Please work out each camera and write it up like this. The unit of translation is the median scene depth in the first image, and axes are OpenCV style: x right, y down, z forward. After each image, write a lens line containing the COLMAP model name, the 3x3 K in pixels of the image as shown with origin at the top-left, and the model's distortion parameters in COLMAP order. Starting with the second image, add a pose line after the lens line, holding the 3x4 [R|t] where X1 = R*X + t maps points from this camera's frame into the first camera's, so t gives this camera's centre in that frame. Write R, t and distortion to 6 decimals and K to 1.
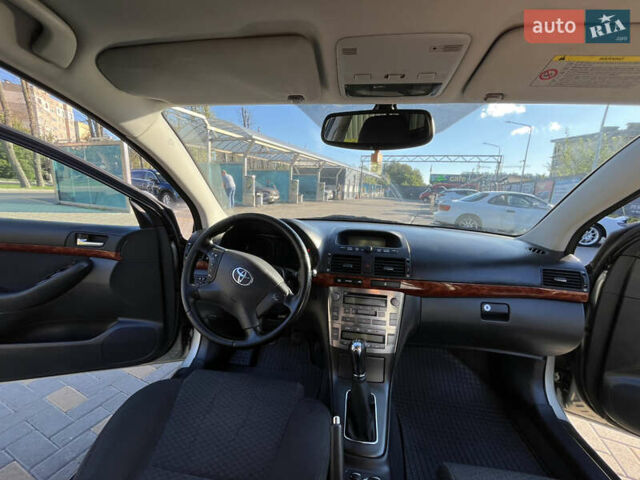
lens RADIAL K [[257.7, 0, 317.0], [0, 257.7, 239.5], [0, 0, 1]] dist [-0.001629, -0.000432]
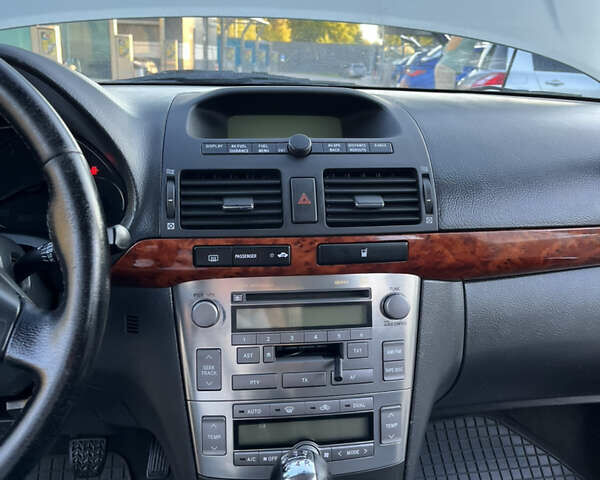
lens RADIAL K [[607.3, 0, 300.0], [0, 607.3, 240.0], [0, 0, 1]] dist [0.082515, -0.175118]
pose [[0.959443, -0.094483, 0.265597, -0.000747], [0.067249, 0.991671, 0.109847, 0.054223], [-0.273764, -0.087530, 0.957806, 0.242443]]
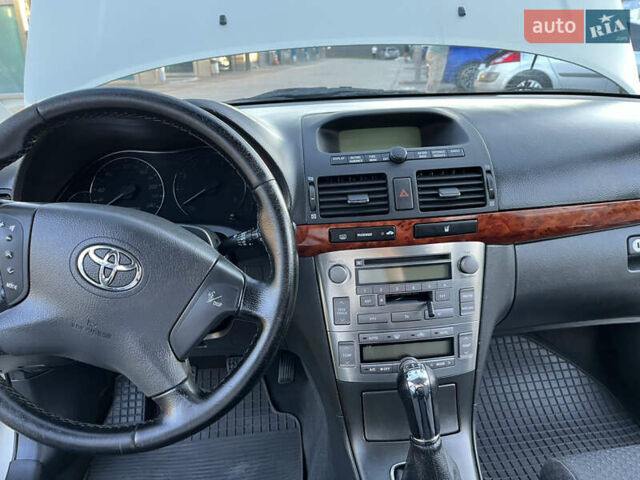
lens RADIAL K [[485.6, 0, 320.0], [0, 485.6, 240.0], [0, 0, 1]] dist [0.071058, -0.114151]
pose [[0.969033, -0.150906, 0.195457, -0.085087], [0.113545, 0.975199, 0.189986, 0.005211], [-0.219279, -0.161910, 0.962134, 0.177011]]
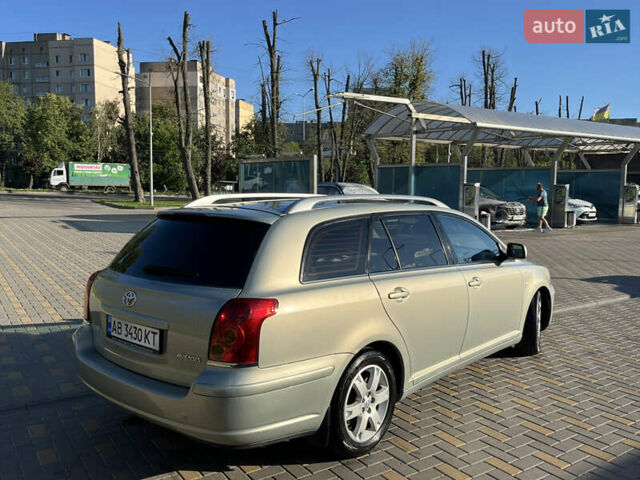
lens RADIAL K [[557.7, 0, 309.9], [0, 557.7, 236.0], [0, 0, 1]] dist [0.027117, -0.015403]
pose [[0.830043, 0.013873, -0.557526, 2.037361], [-0.079738, 0.992372, -0.094020, 0.408083], [0.551969, 0.122497, 0.824818, -3.702855]]
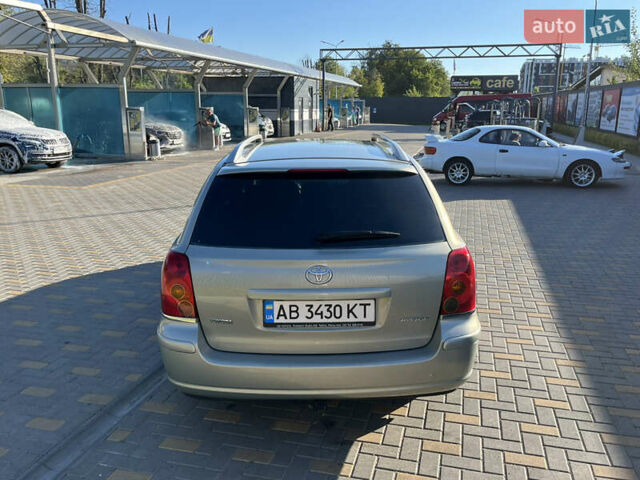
lens RADIAL K [[565.7, 0, 321.5], [0, 565.7, 237.9], [0, 0, 1]] dist [0.031811, -0.010456]
pose [[0.986967, -0.077910, 0.140802, -0.530399], [0.072460, 0.996425, 0.043438, 0.269158], [-0.143683, -0.032670, 0.989084, -4.241081]]
